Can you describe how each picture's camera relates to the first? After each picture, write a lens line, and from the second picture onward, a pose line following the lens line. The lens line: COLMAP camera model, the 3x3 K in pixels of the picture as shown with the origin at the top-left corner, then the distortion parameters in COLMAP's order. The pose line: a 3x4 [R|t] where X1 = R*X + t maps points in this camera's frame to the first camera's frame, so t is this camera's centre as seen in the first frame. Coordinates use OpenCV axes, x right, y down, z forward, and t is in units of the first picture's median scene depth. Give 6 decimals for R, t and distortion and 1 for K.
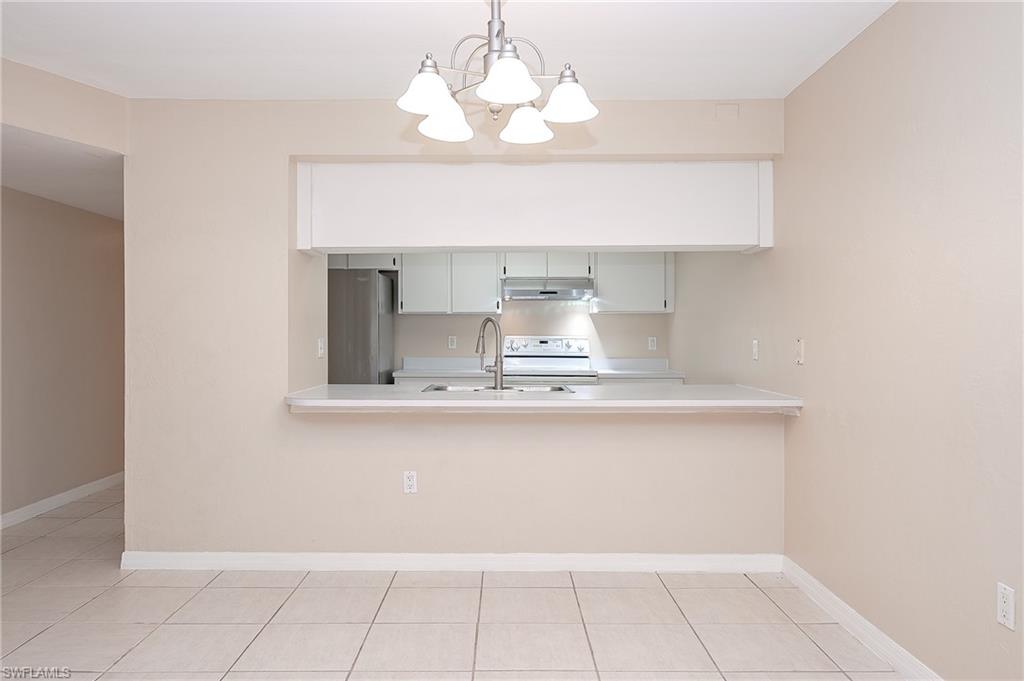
lens RADIAL K [[751.8, 0, 483.3], [0, 751.8, 362.2], [0, 0, 1]] dist [0.037609, 0.000376]
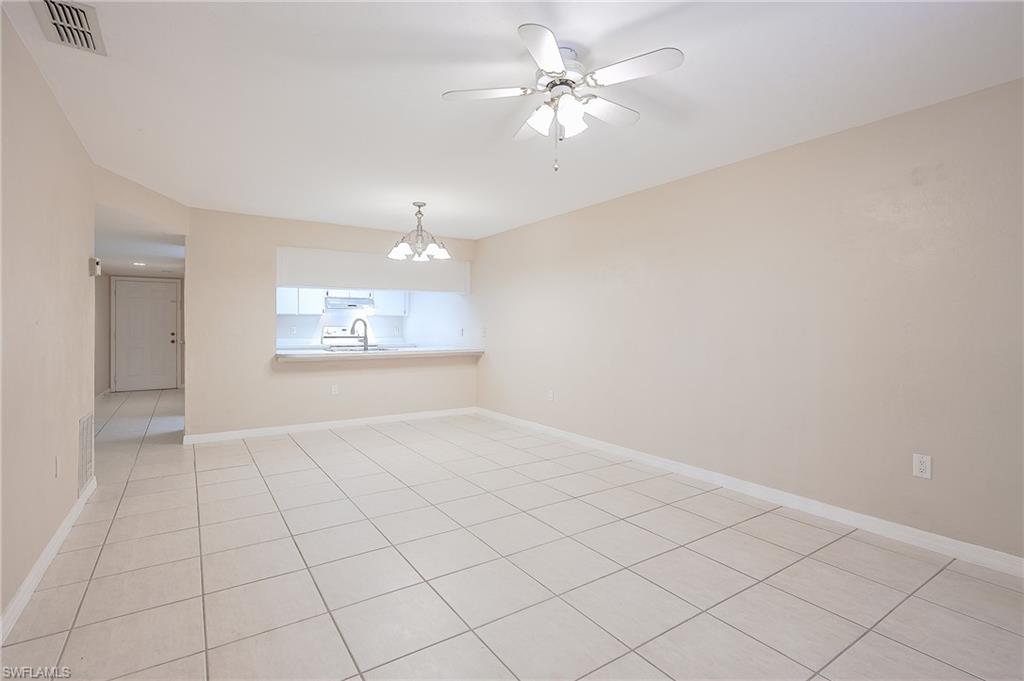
lens RADIAL K [[493.9, 0, 511.3], [0, 493.9, 327.4], [0, 0, 1]] dist [0.001878, 0.000174]
pose [[0.818429, -0.000886, 0.574607, -0.317710], [0.020452, 0.999410, -0.027590, 0.012028], [-0.574243, 0.034332, 0.817965, -0.326364]]
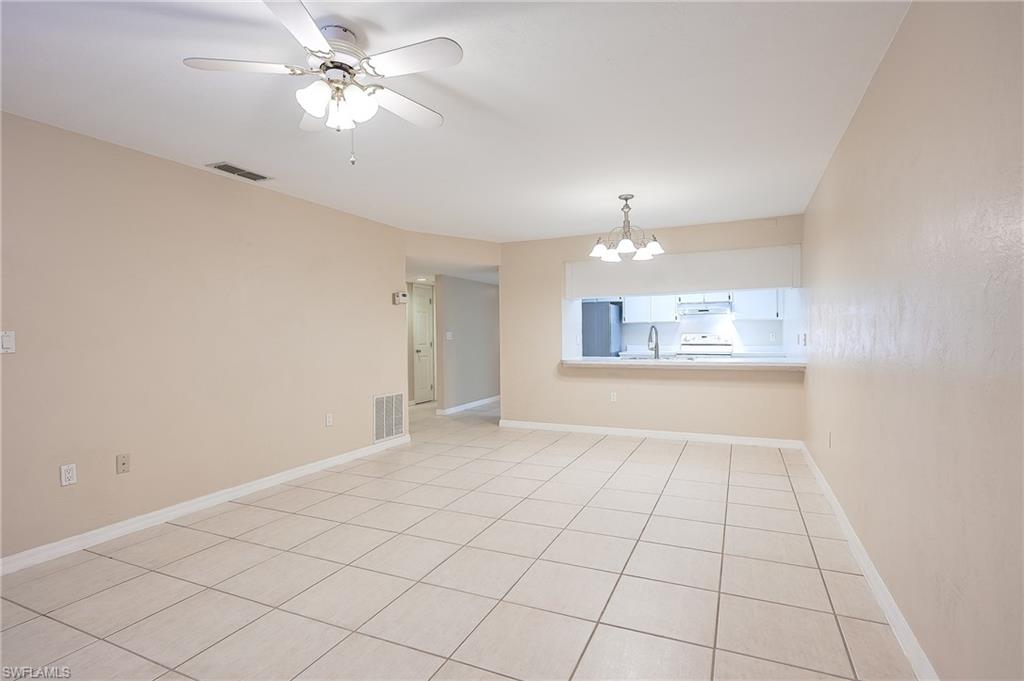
lens RADIAL K [[494.7, 0, 512.0], [0, 494.7, 338.4], [0, 0, 1]] dist [0.003252, 0.000148]
pose [[0.918781, -0.007637, -0.394694, 0.130104], [-0.003432, 0.999620, -0.027333, 0.012201], [0.394753, 0.026468, 0.918406, -0.311653]]
